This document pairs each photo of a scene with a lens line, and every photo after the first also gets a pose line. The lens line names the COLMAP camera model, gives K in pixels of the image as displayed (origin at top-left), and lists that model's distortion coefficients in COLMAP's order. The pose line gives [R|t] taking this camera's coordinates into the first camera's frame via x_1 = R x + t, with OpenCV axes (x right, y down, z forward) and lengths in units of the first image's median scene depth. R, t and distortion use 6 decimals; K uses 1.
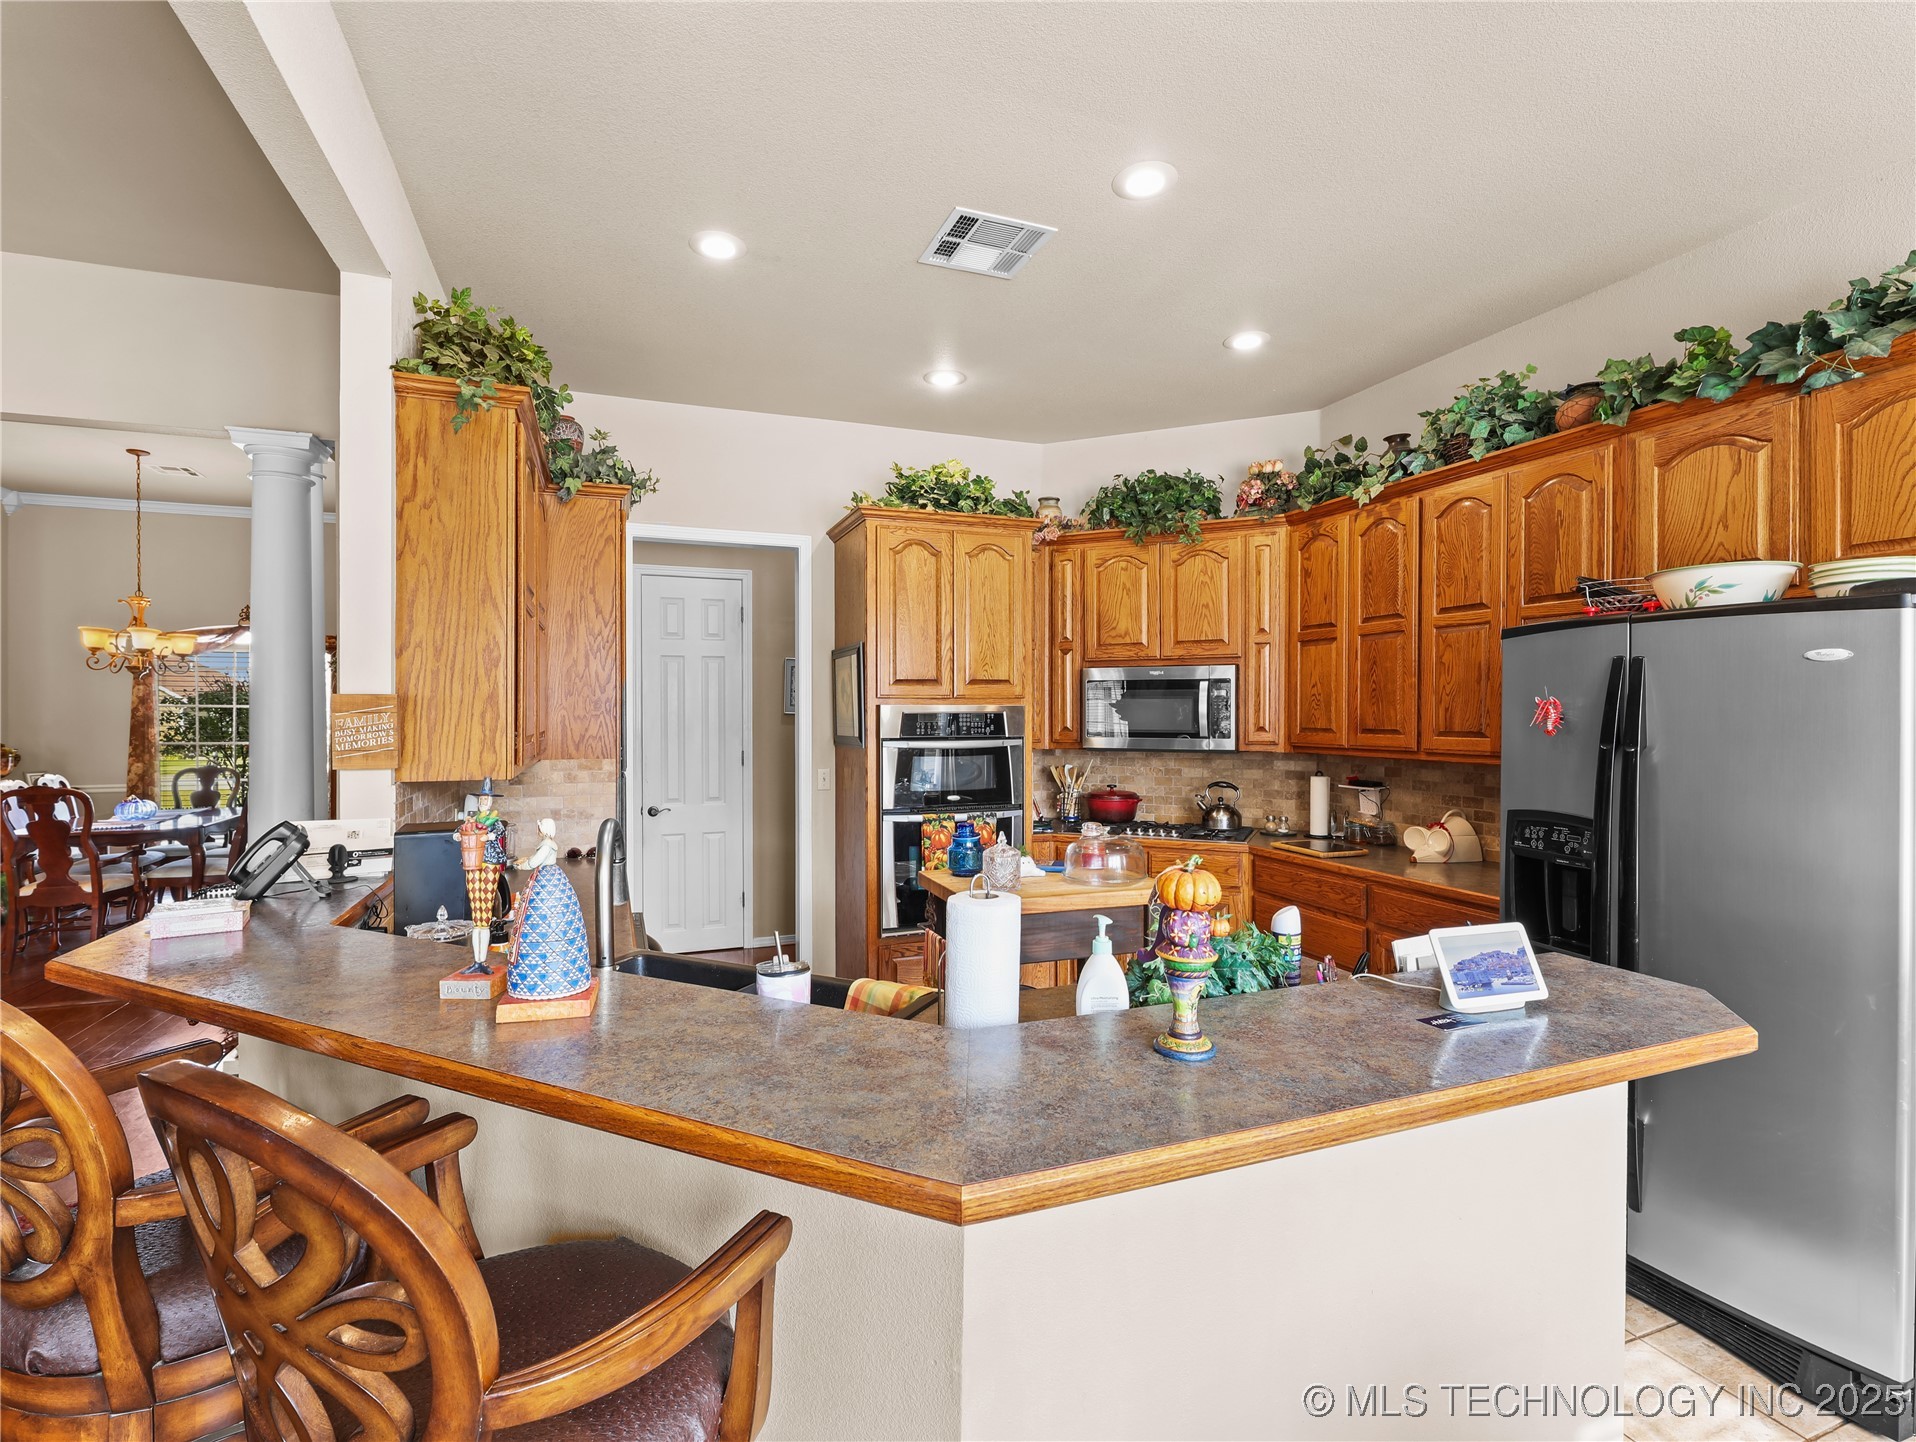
lens RADIAL K [[898.5, 0, 968.8], [0, 898.5, 718.7], [0, 0, 1]] dist [-0.003835, -0.001154]
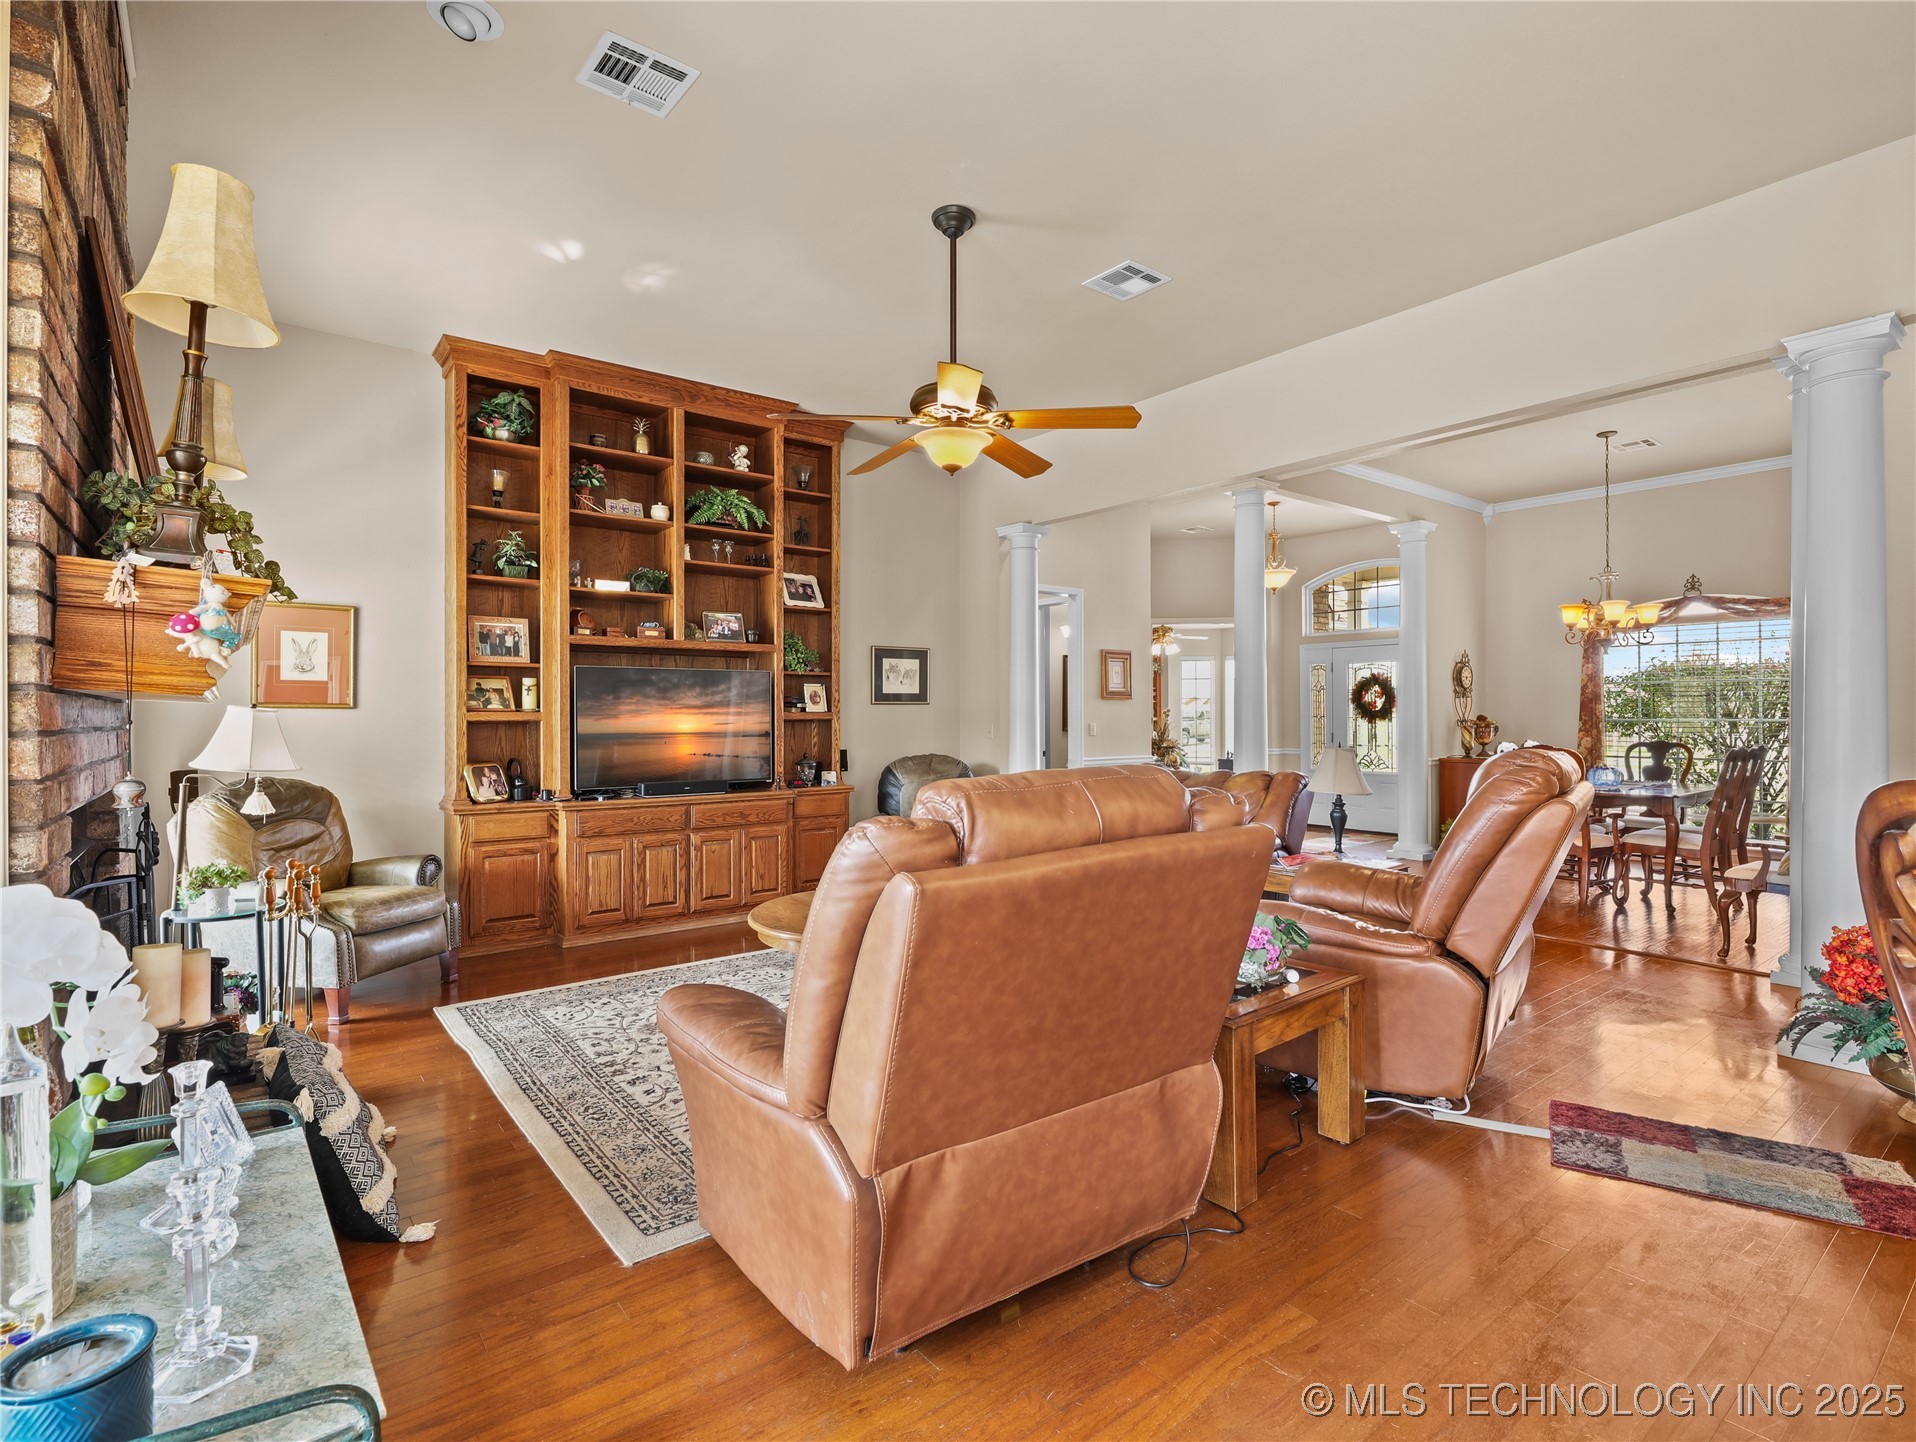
lens RADIAL K [[941.3, 0, 949.8], [0, 941.3, 715.3], [0, 0, 1]] dist [0.005627, 0.000380]
pose [[0.283907, 0.001739, -0.958850, -0.126236], [-0.007141, 0.999974, -0.000300, 0.048859], [0.958825, 0.006932, 0.283912, -0.059396]]
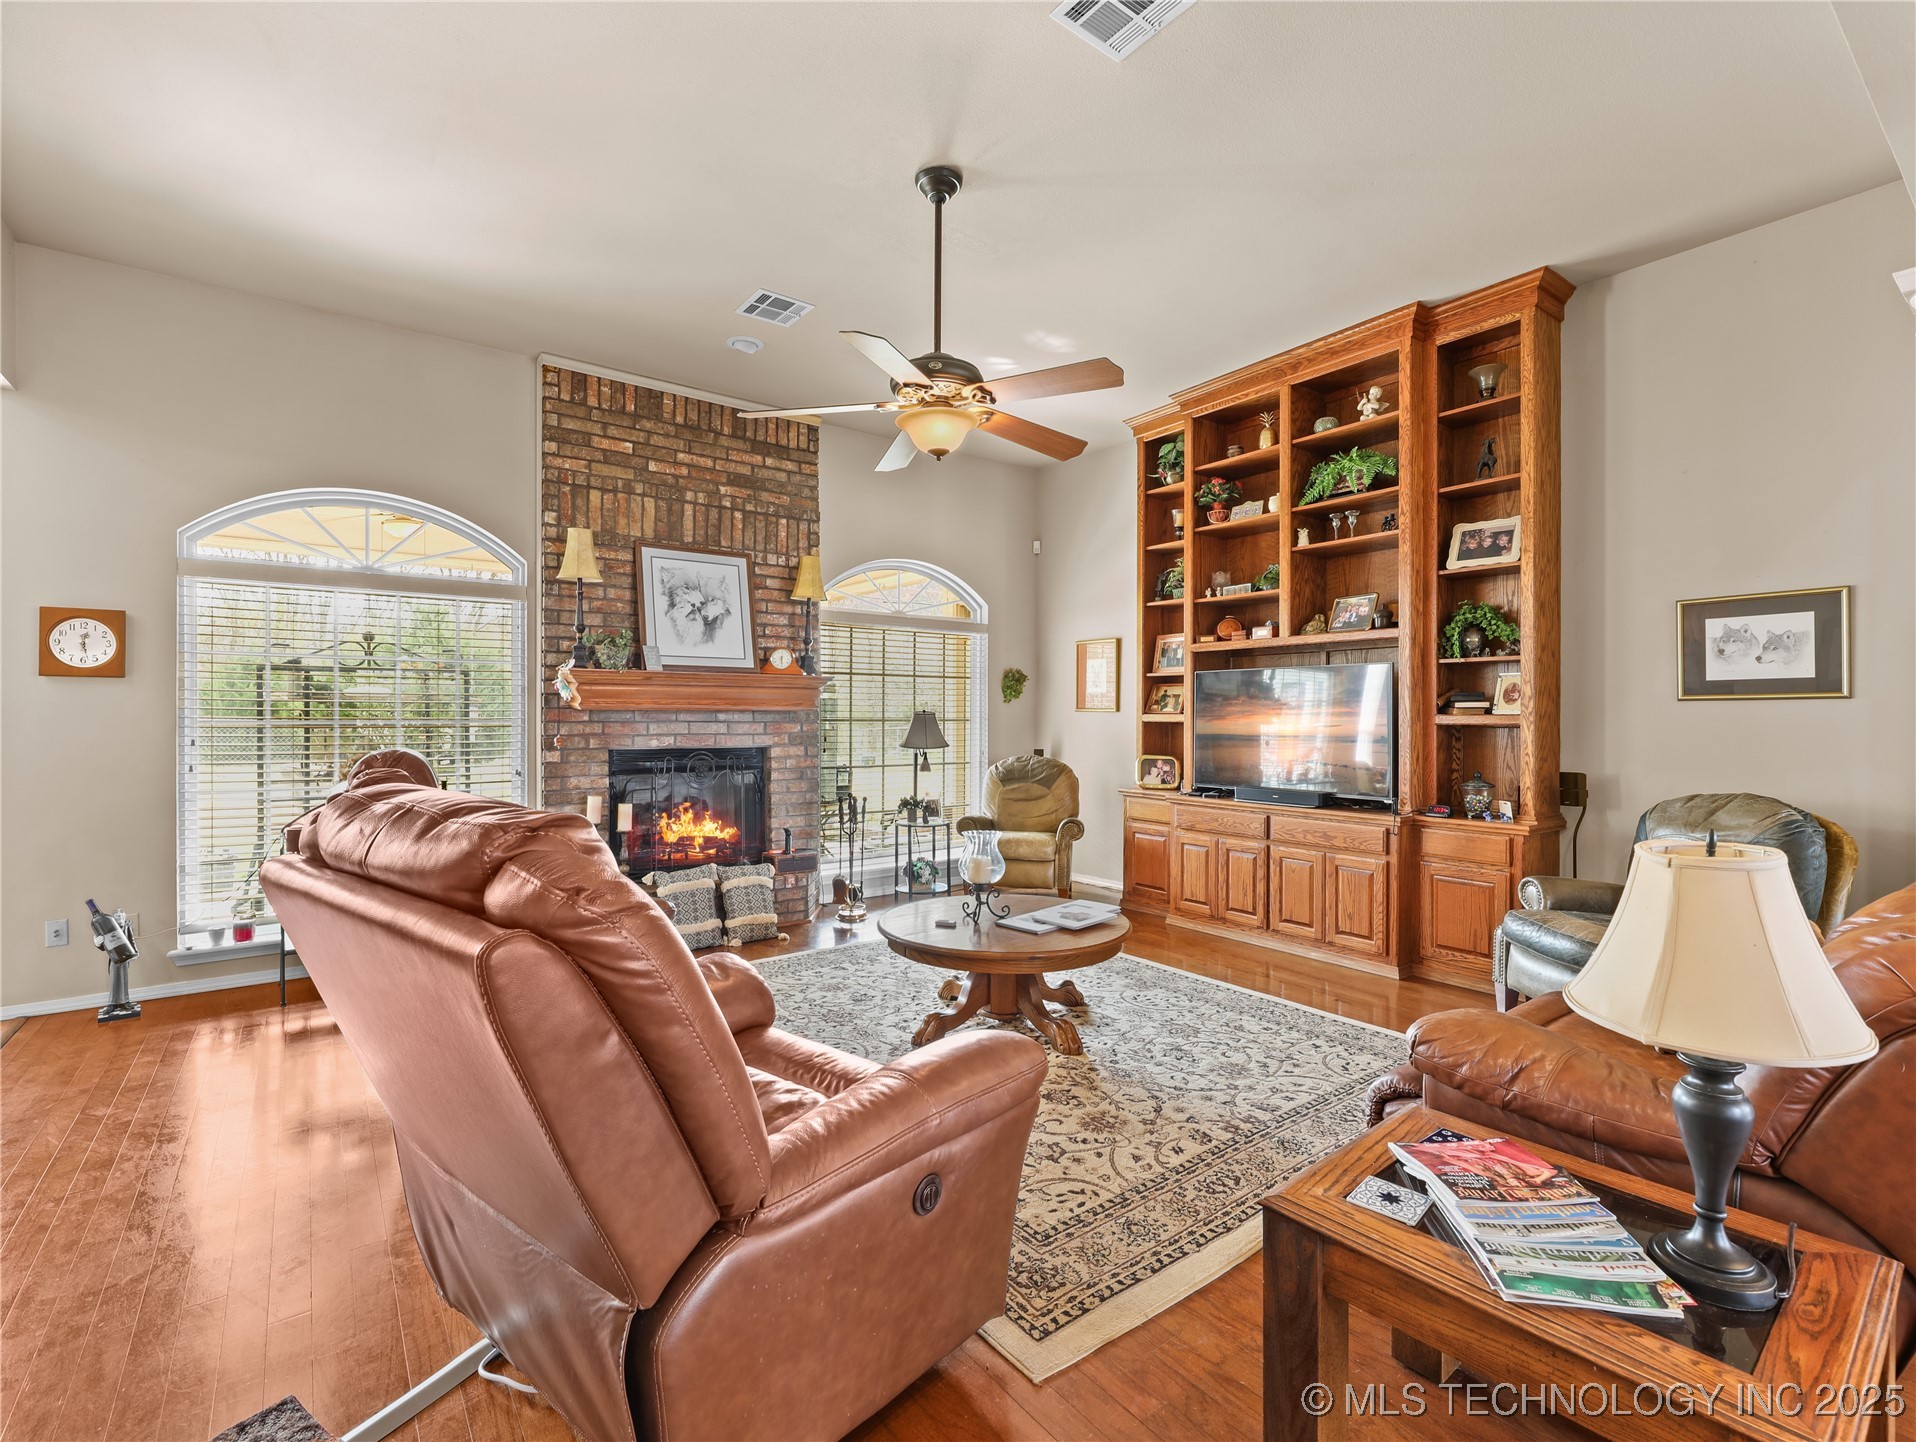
lens RADIAL K [[874.0, 0, 951.3], [0, 874.0, 716.6], [0, 0, 1]] dist [-0.000931, -0.001631]
pose [[-0.966036, 0.000910, -0.258406, -0.772435], [-0.001745, 0.999948, 0.010043, 0.039221], [0.258402, 0.010153, -0.965984, 0.915273]]
